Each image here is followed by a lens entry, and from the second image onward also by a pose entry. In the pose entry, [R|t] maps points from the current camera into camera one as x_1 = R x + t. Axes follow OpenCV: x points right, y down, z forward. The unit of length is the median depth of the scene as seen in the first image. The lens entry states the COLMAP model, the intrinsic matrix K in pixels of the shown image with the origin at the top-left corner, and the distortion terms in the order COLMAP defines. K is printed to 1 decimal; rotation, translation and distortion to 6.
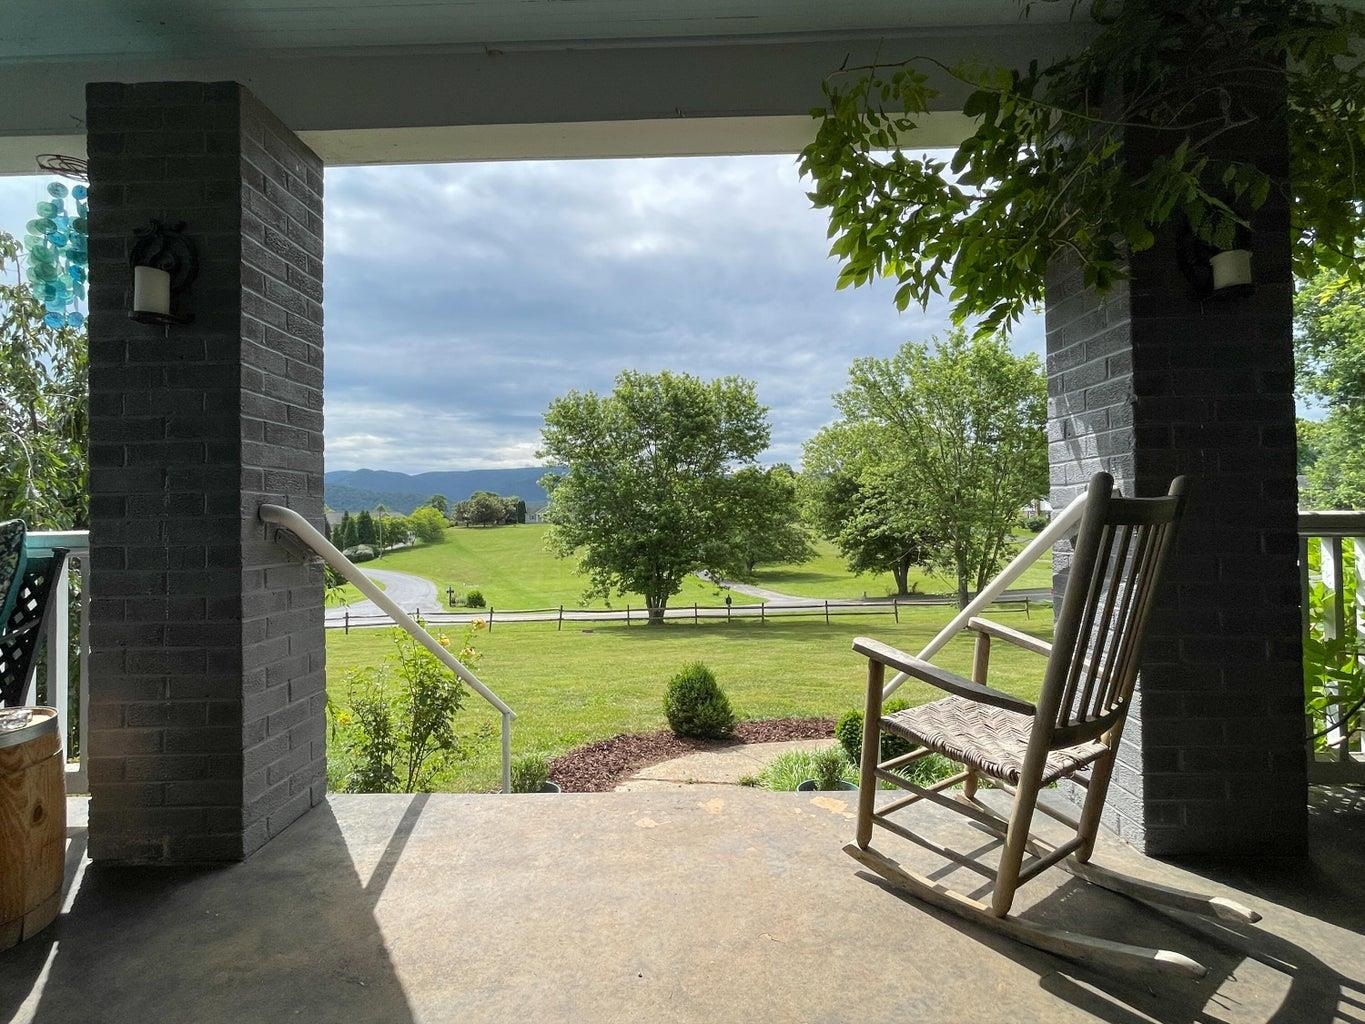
lens RADIAL K [[667.7, 0, 668.7], [0, 667.7, 505.7], [0, 0, 1]] dist [0.003232, 0.001566]
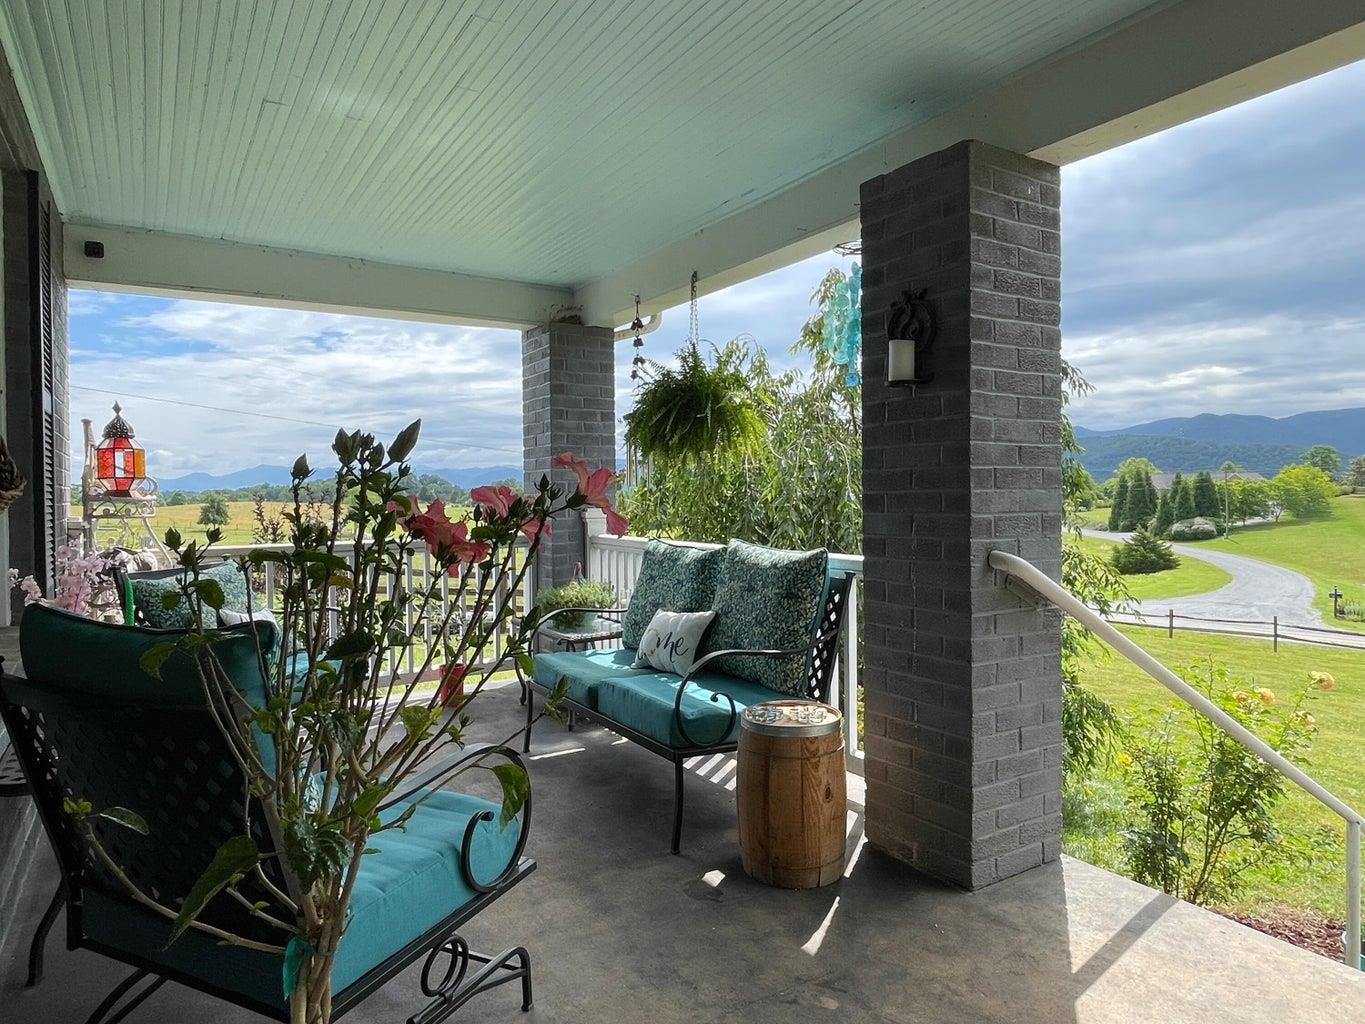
lens RADIAL K [[853.5, 0, 682.5], [0, 853.5, 512.0], [0, 0, 1]] dist [-0.003666, -0.000598]
pose [[0.557728, 0.034130, -0.829322, 0.190247], [0.014058, 0.998623, 0.050551, -0.131494], [0.829905, -0.039853, 0.556480, -0.090603]]
